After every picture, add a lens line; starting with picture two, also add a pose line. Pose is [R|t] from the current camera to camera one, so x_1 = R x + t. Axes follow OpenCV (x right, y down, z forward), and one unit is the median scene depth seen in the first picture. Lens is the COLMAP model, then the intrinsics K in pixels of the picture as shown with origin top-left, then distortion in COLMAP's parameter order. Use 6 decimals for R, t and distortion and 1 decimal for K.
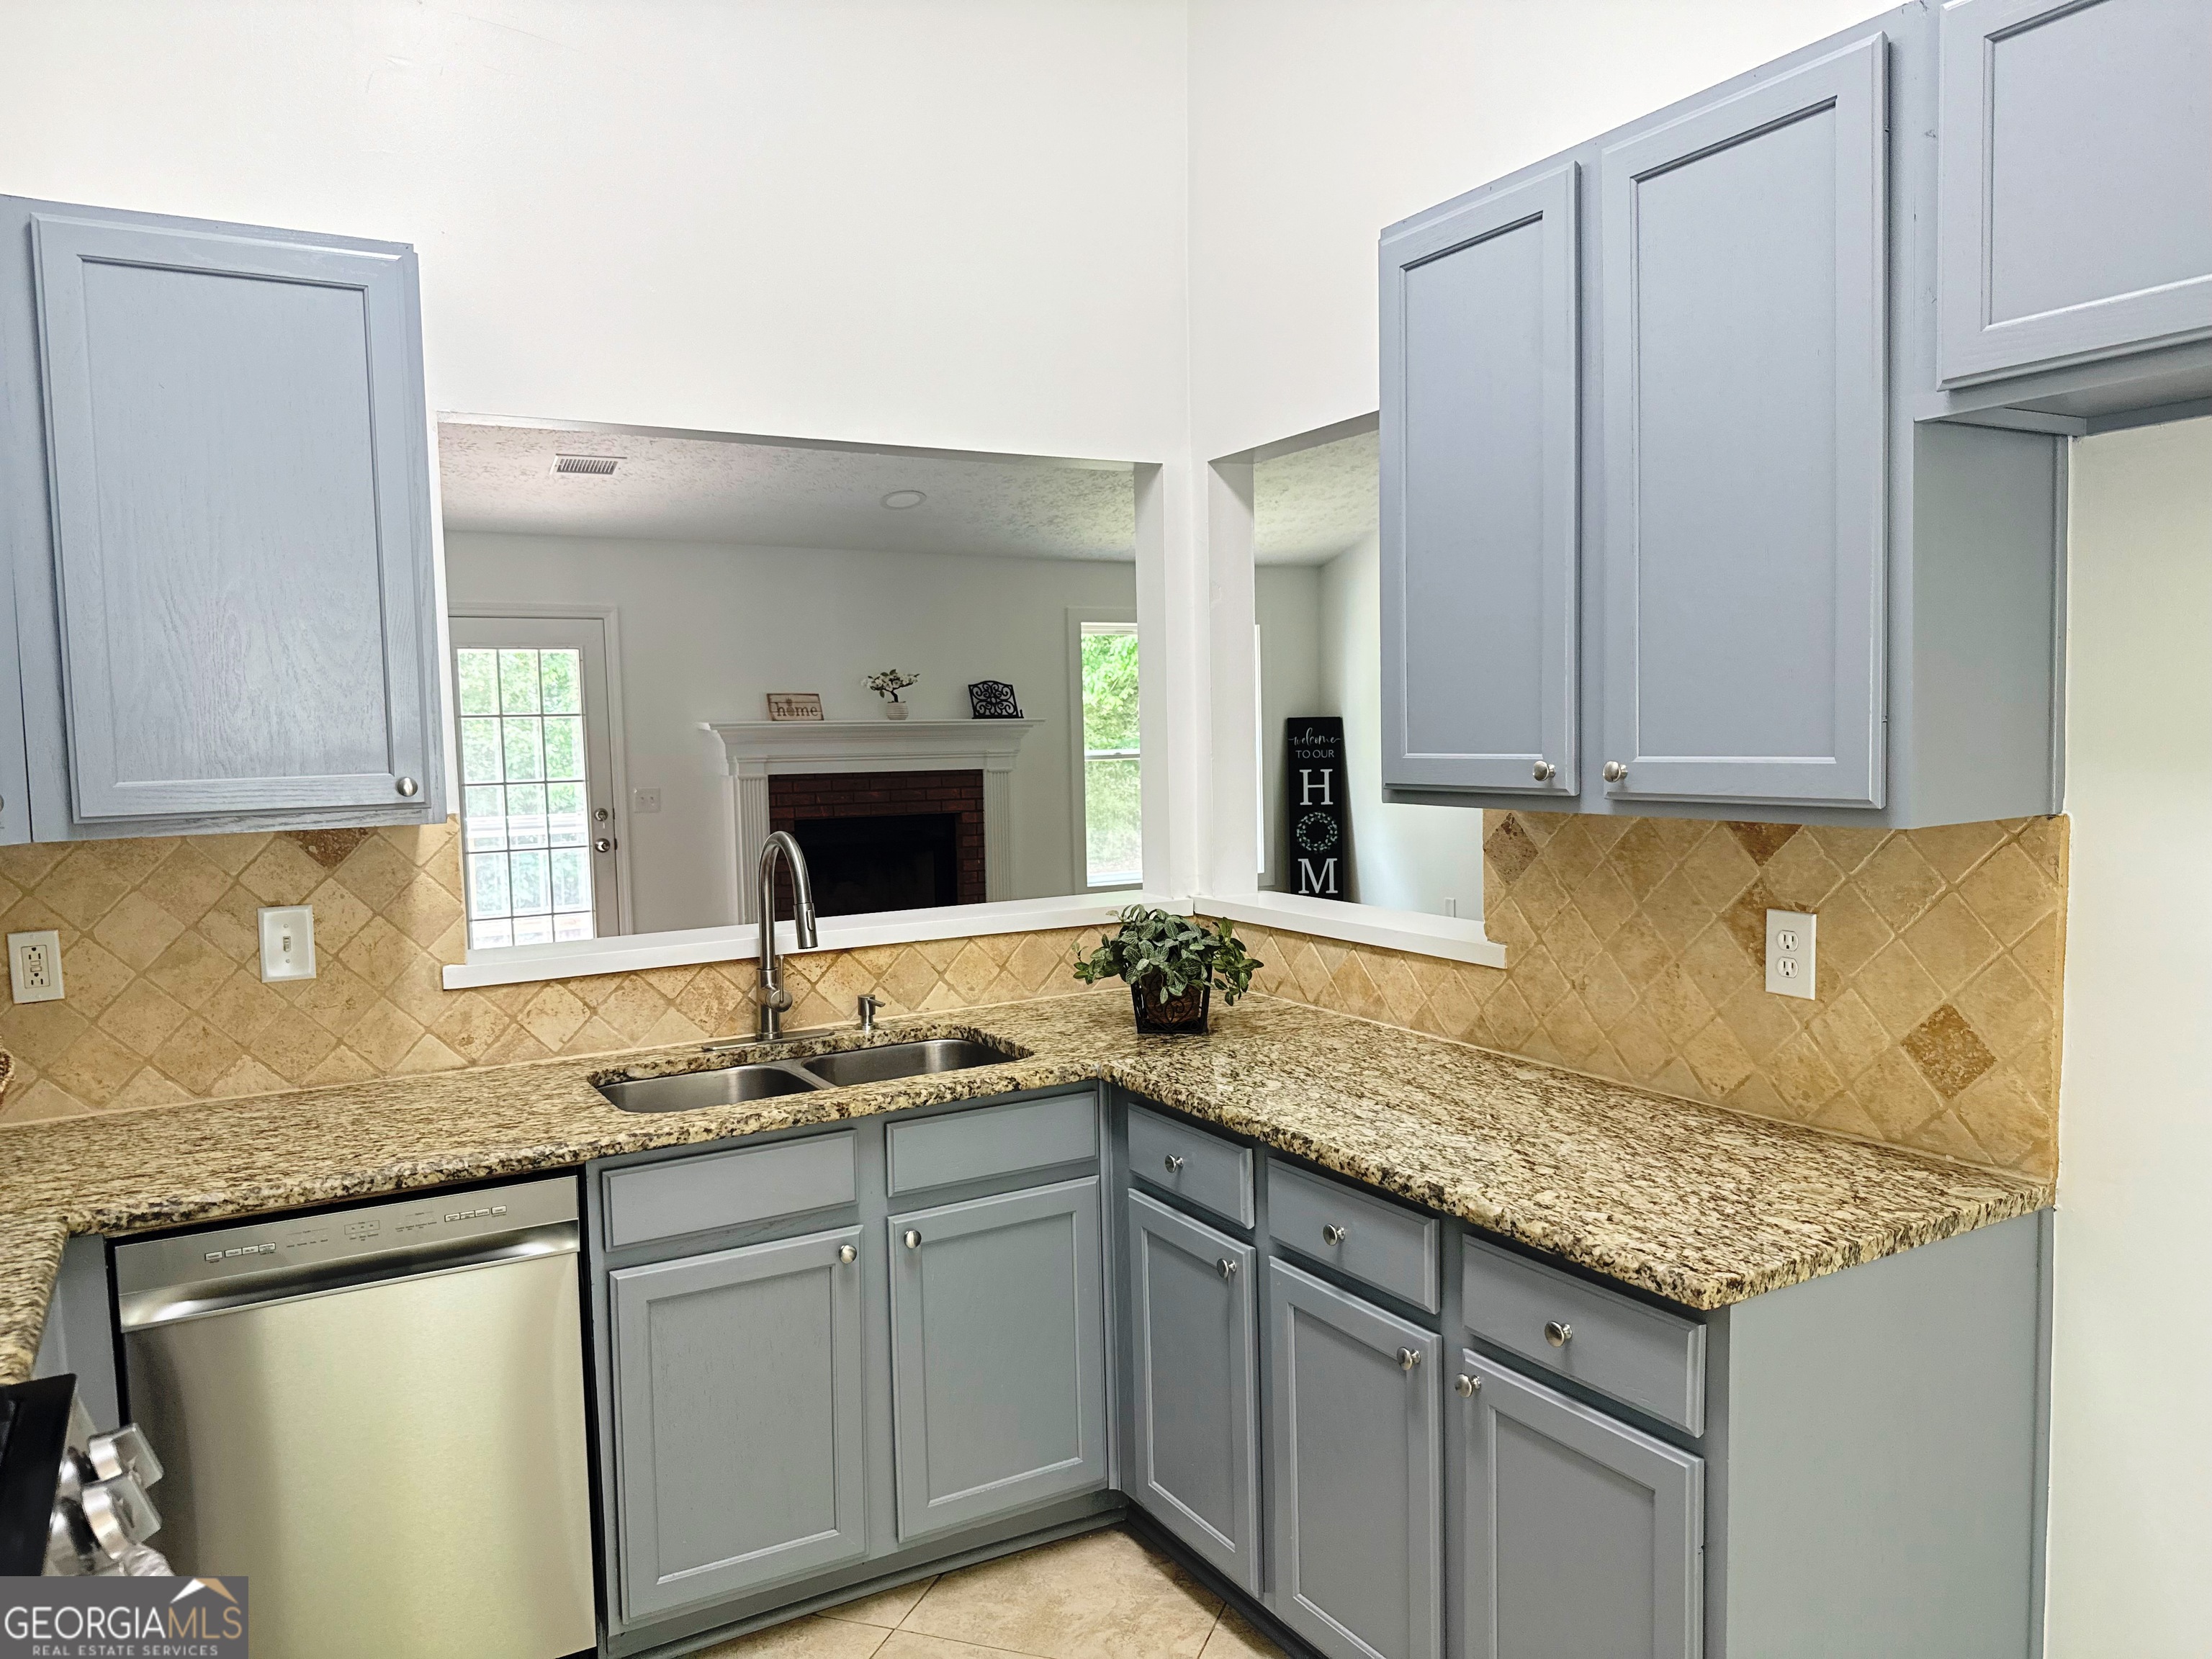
lens RADIAL K [[1553.9, 0, 1111.9], [0, 1553.9, 843.8], [0, 0, 1]] dist [0.084834, -0.124880]
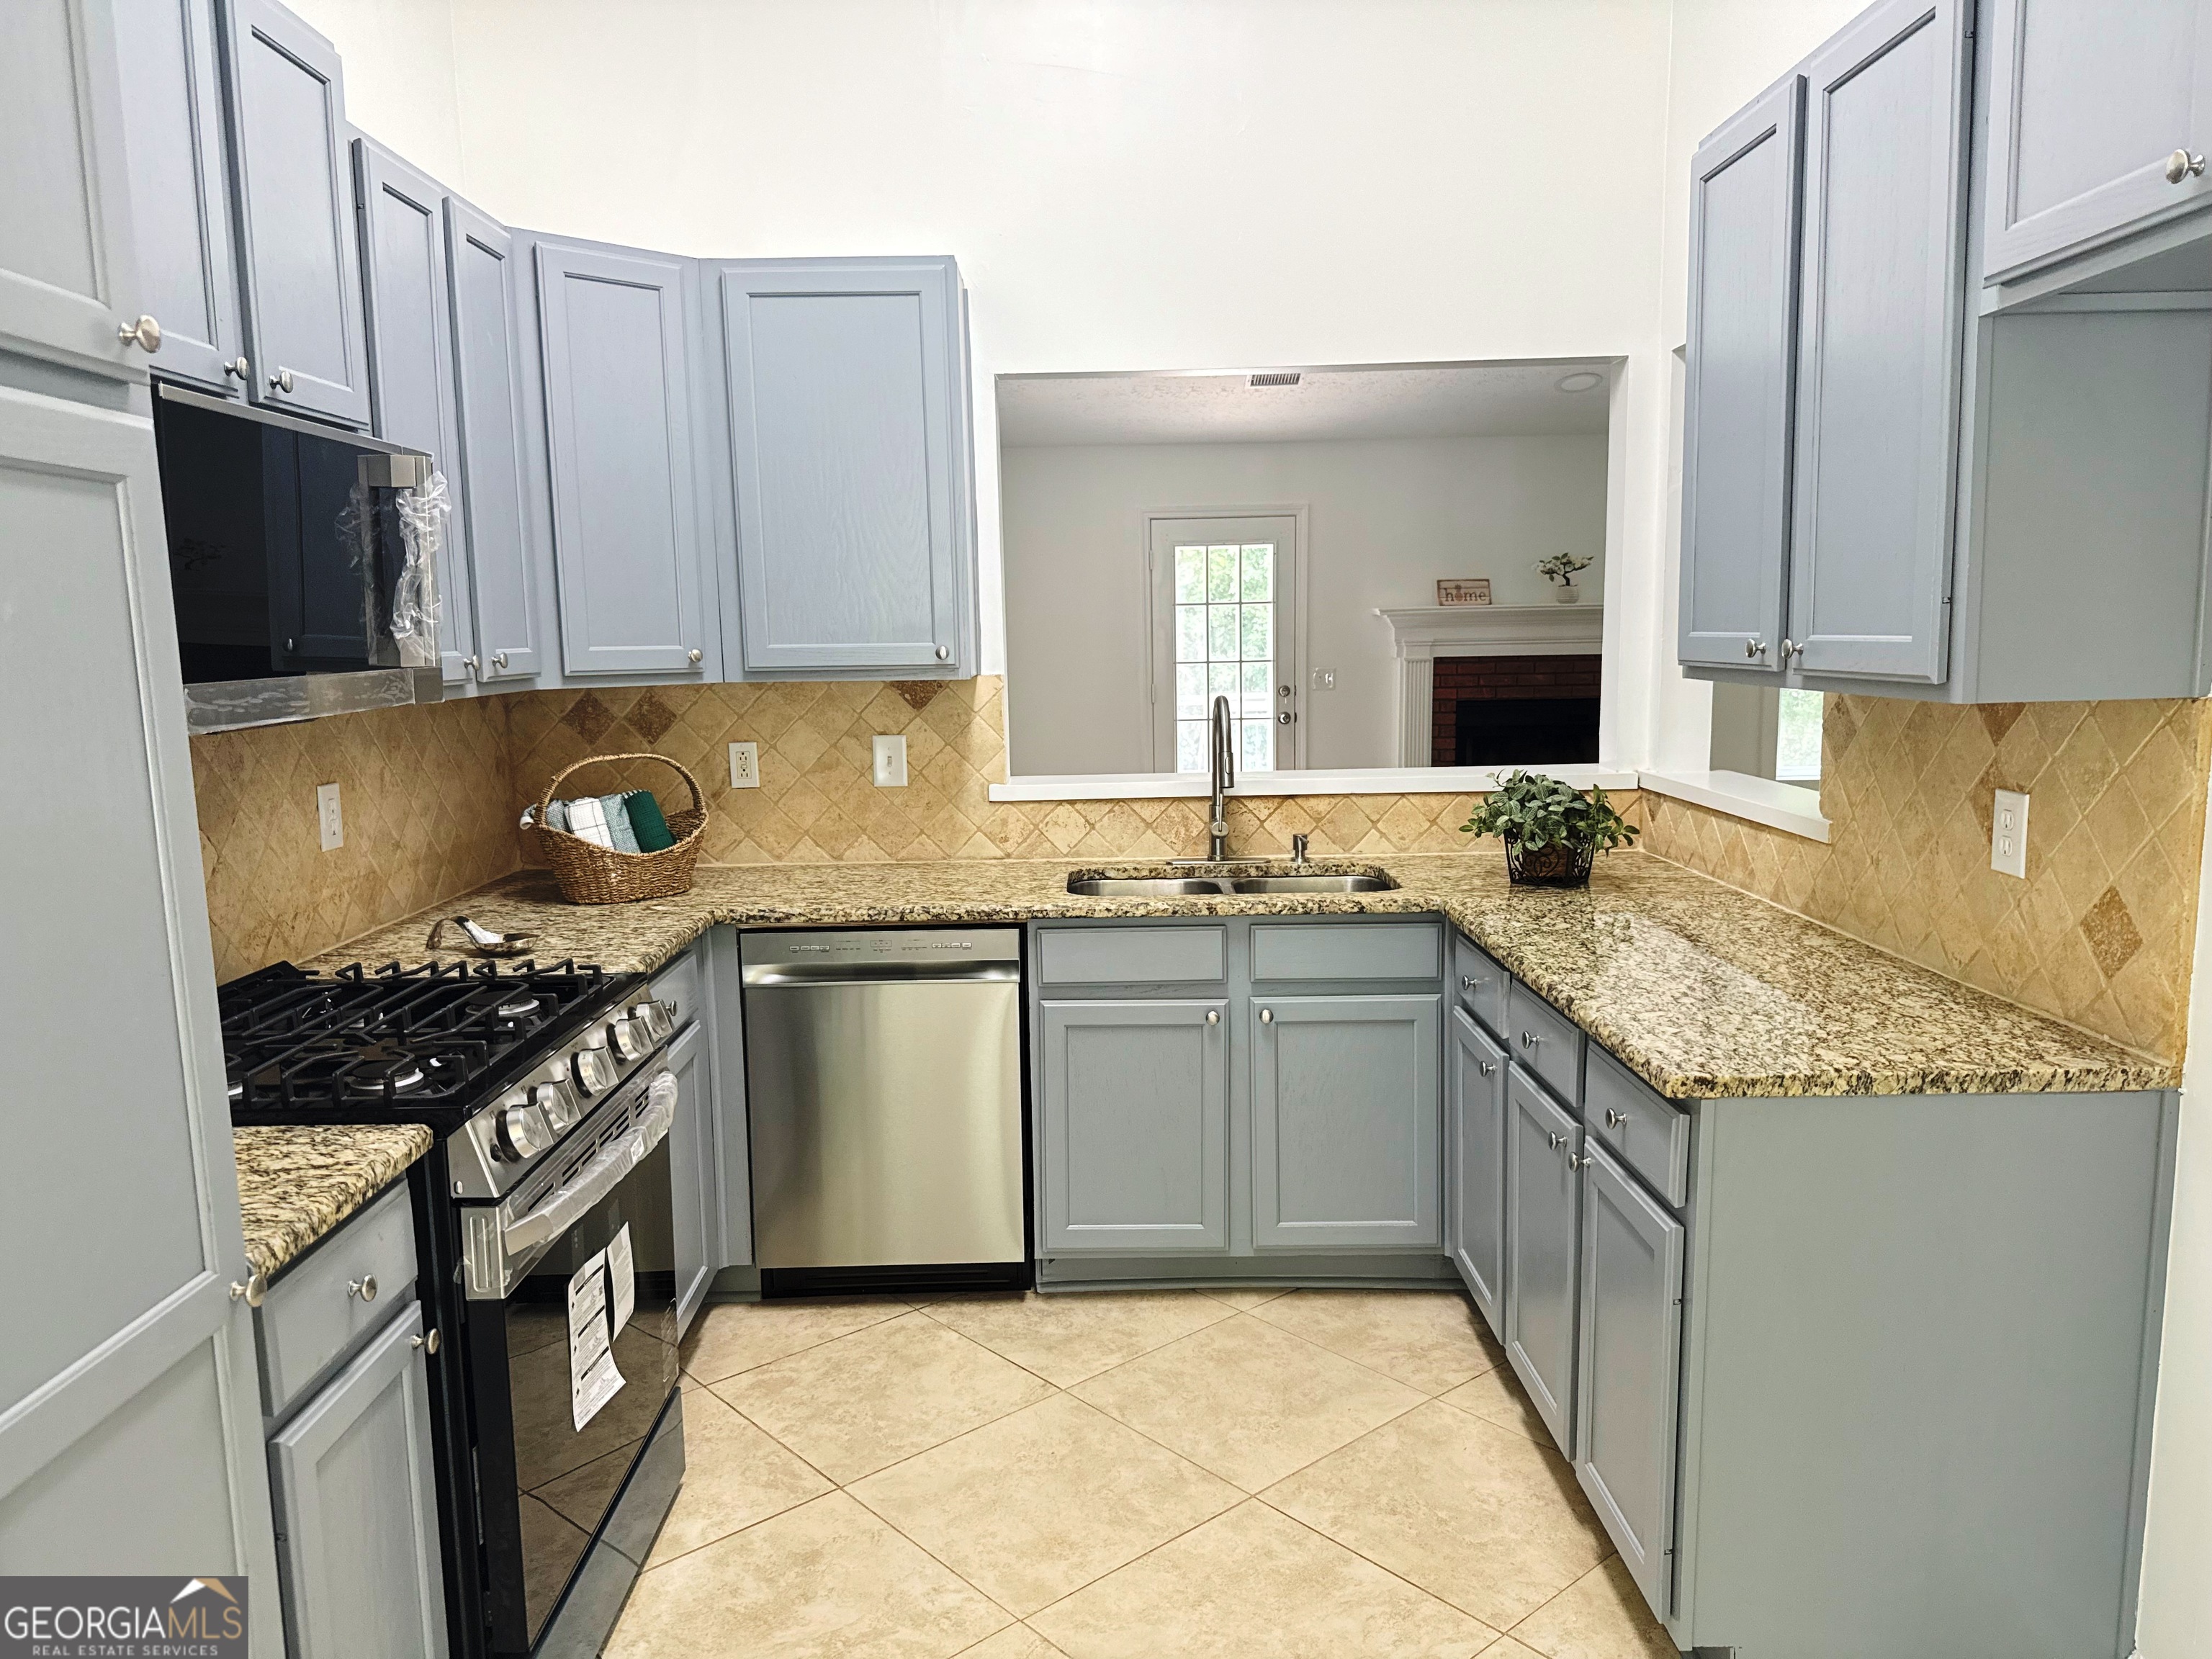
lens RADIAL K [[1553.9, 0, 1088.3], [0, 1553.9, 851.6], [0, 0, 1]] dist [0.084834, -0.124880]
pose [[0.863986, 0.078175, -0.497410, 0.375027], [-0.039672, 0.995372, 0.087528, 0.014310], [0.501951, -0.055890, 0.863089, -0.161670]]
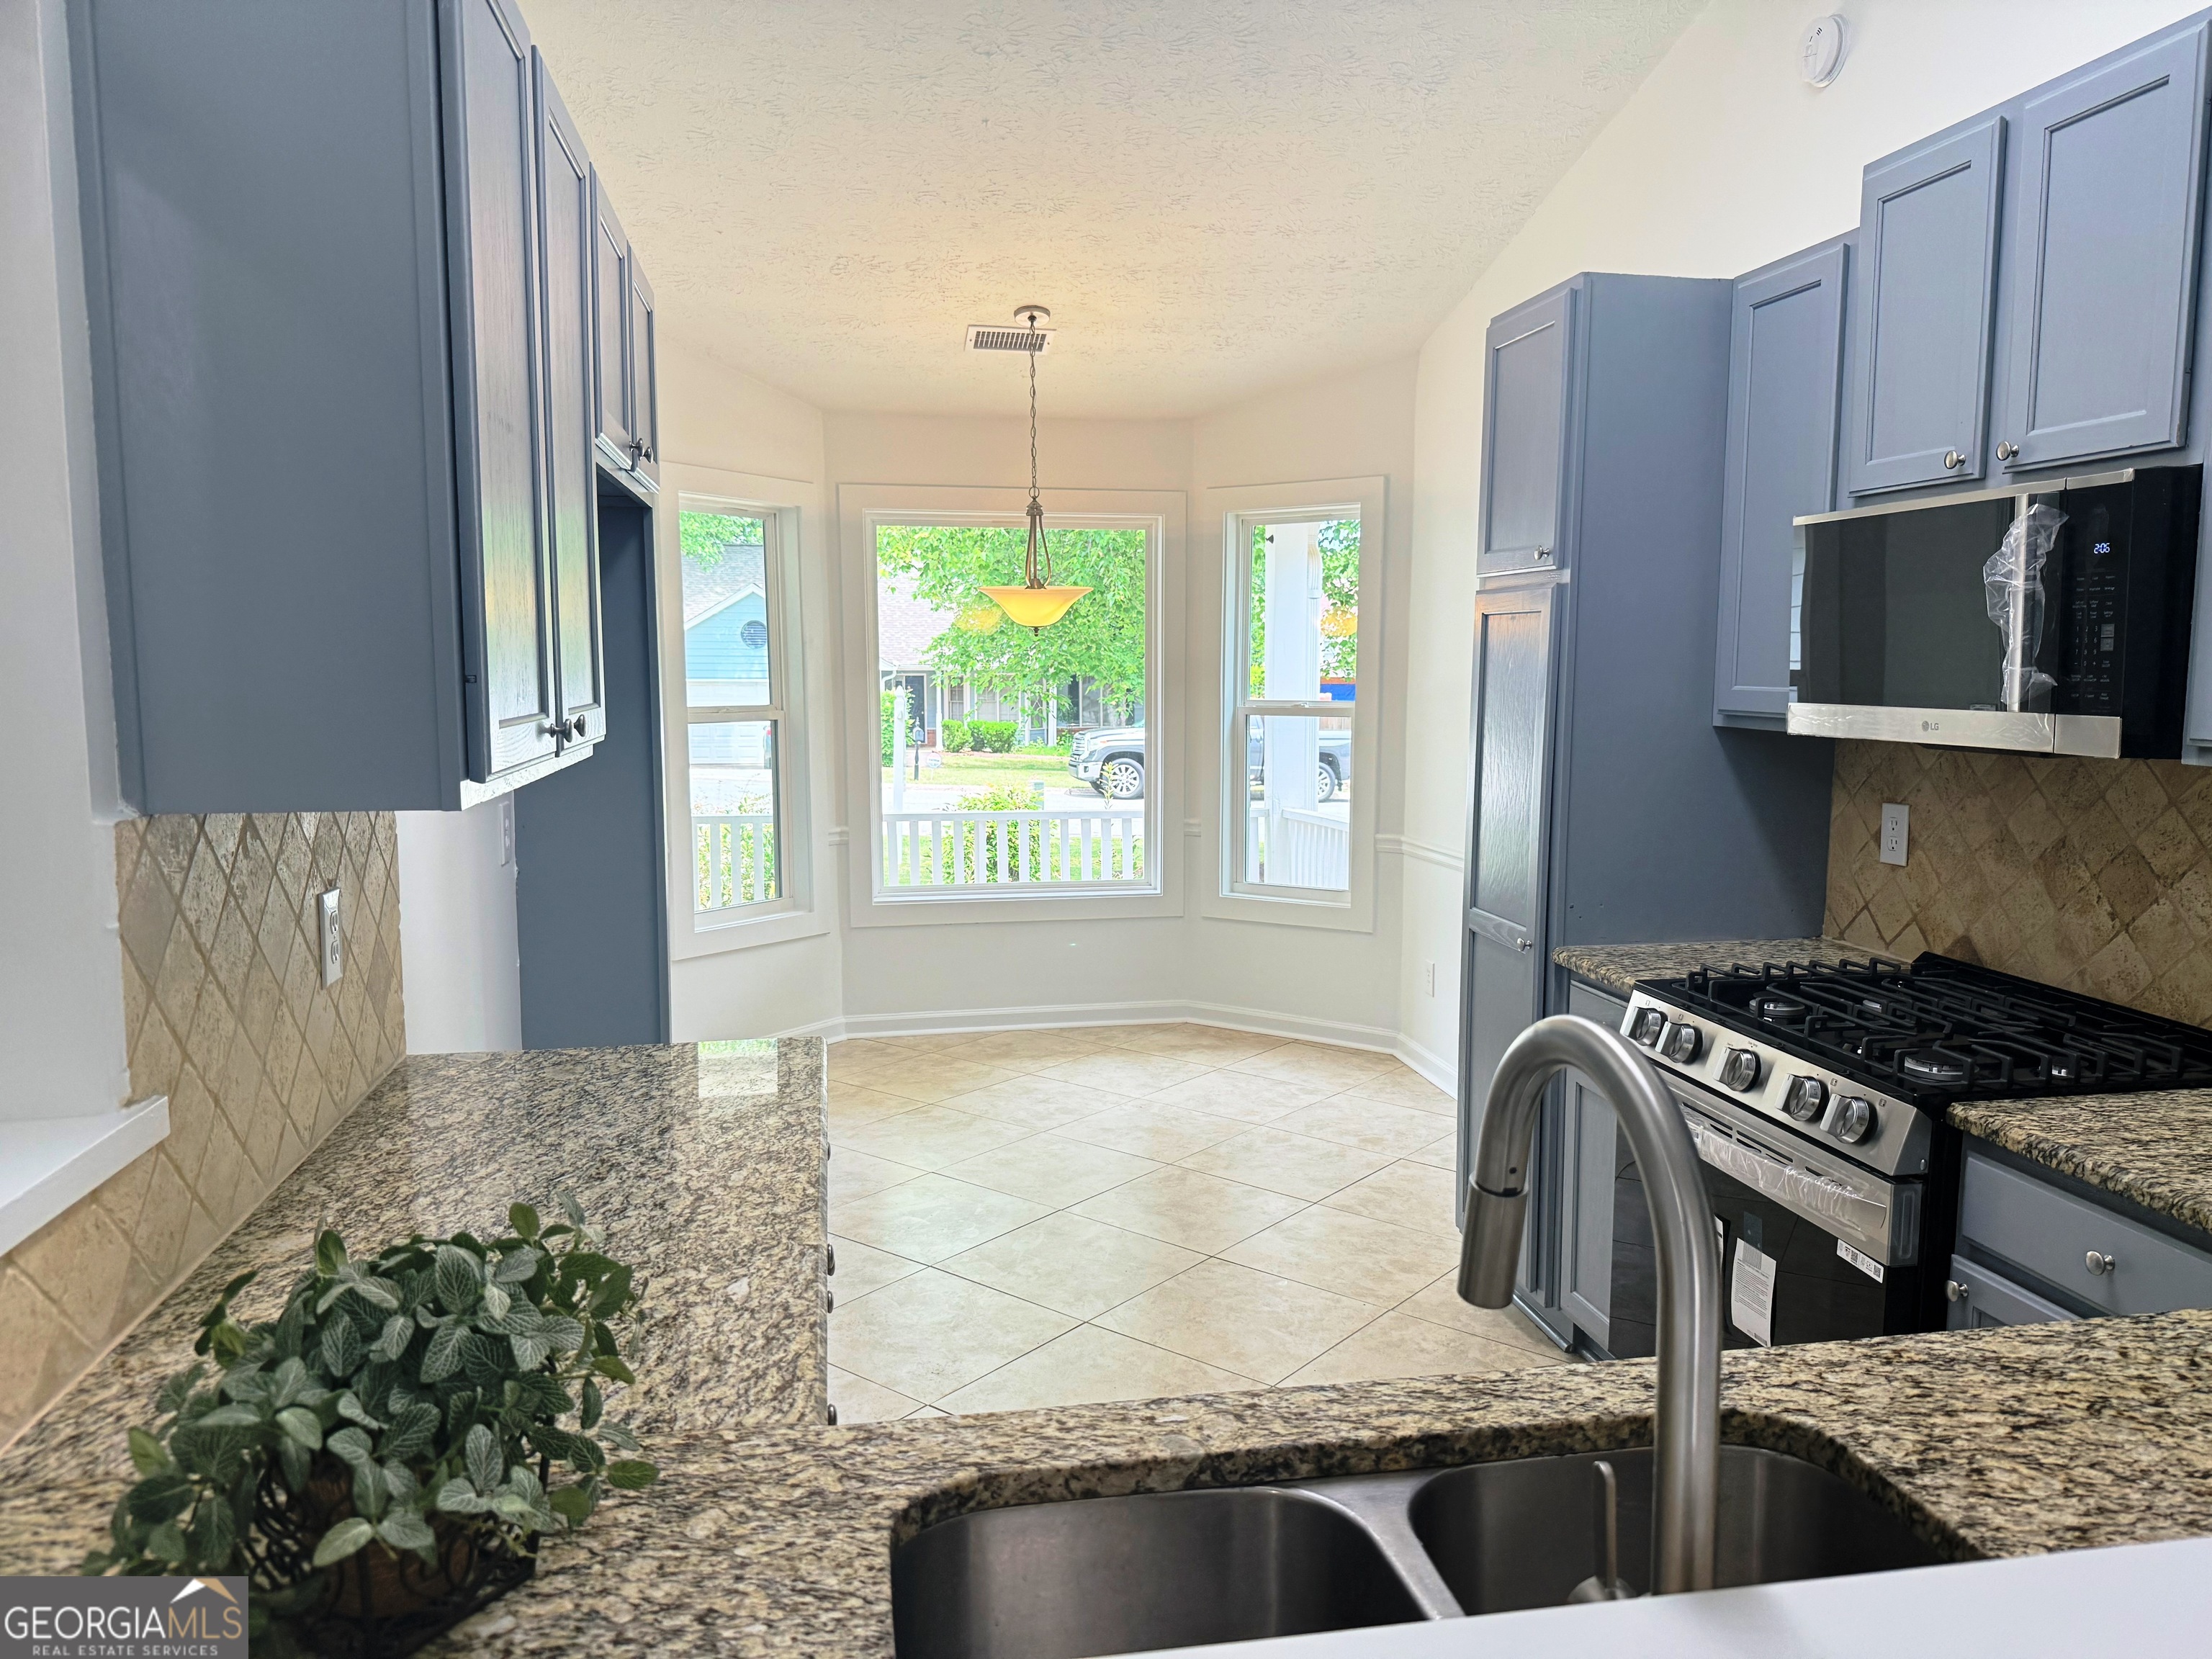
lens RADIAL K [[1553.9, 0, 1113.0], [0, 1553.9, 825.1], [0, 0, 1]] dist [0.084834, -0.124880]
pose [[-0.942986, -0.015090, 0.332489, -0.260693], [0.044233, 0.984429, 0.170129, -0.113873], [-0.329879, 0.175136, -0.927635, 1.493050]]
